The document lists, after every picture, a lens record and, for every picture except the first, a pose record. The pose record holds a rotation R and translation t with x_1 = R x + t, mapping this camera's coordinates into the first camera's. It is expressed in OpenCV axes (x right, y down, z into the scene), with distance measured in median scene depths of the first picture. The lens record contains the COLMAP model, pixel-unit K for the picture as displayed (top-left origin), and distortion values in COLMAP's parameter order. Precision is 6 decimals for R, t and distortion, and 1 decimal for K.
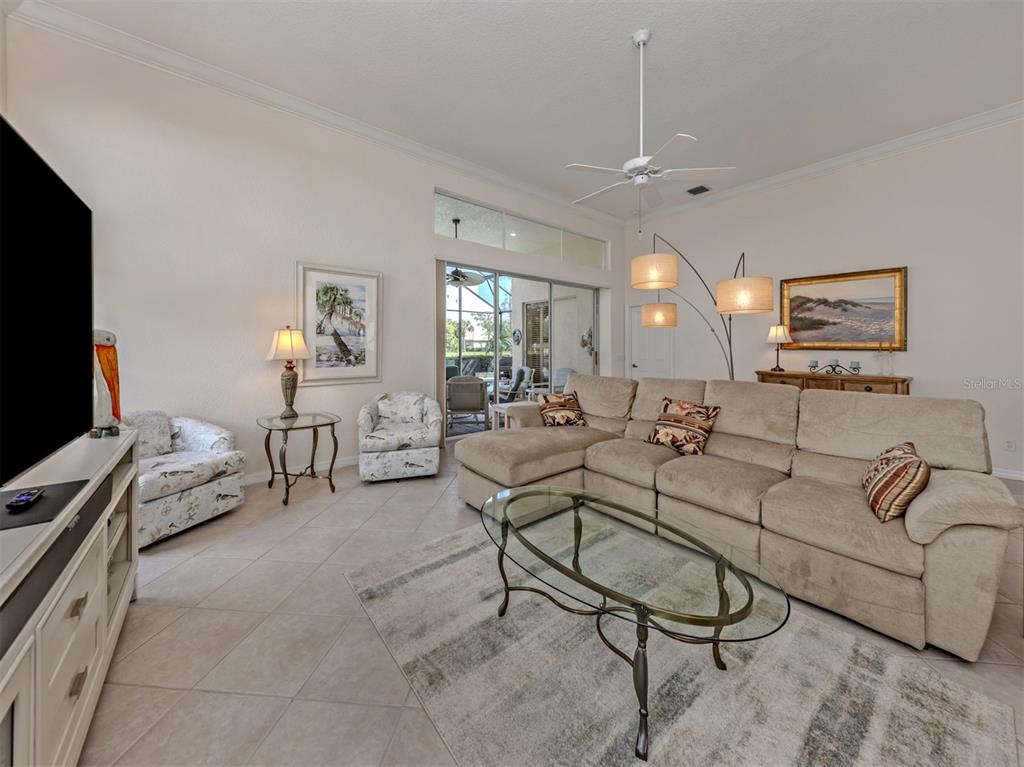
lens RADIAL K [[374.0, 0, 522.1], [0, 374.0, 343.4], [0, 0, 1]] dist [0.002492, 0.000114]
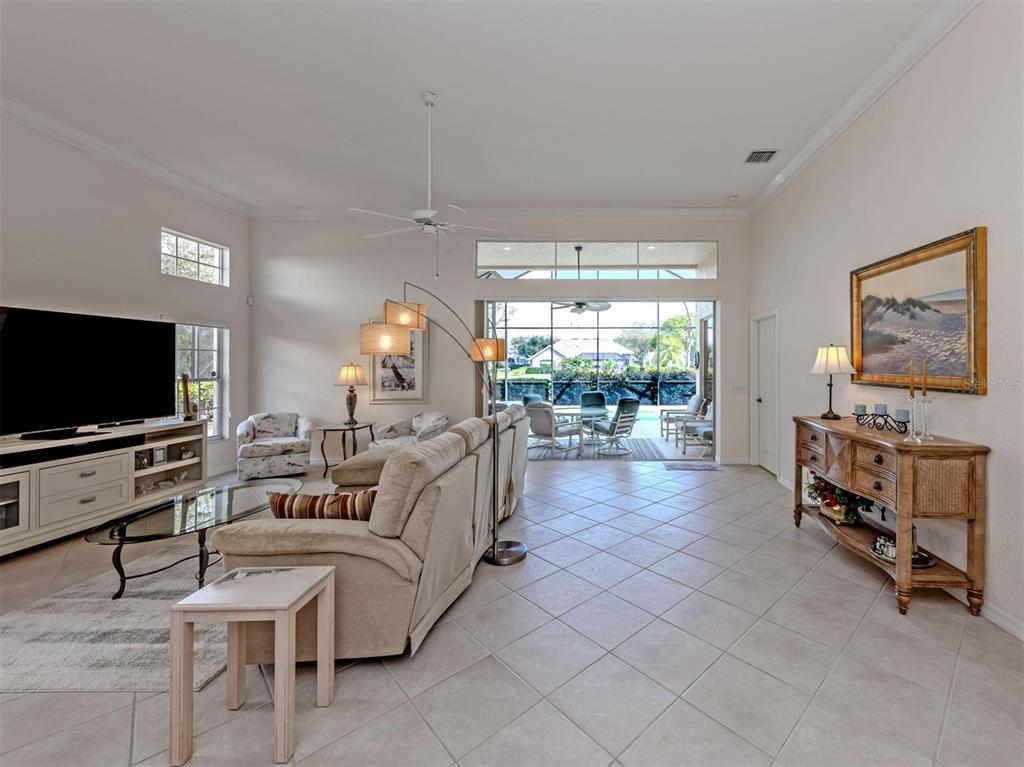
lens RADIAL K [[444.1, 0, 603.3], [0, 444.1, 354.3], [0, 0, 1]] dist [0.007163, 0.000030]
pose [[0.766625, -0.021615, -0.641731, 0.914747], [0.009196, 0.999700, -0.022686, -0.022015], [0.642029, 0.011490, 0.766594, 0.192946]]
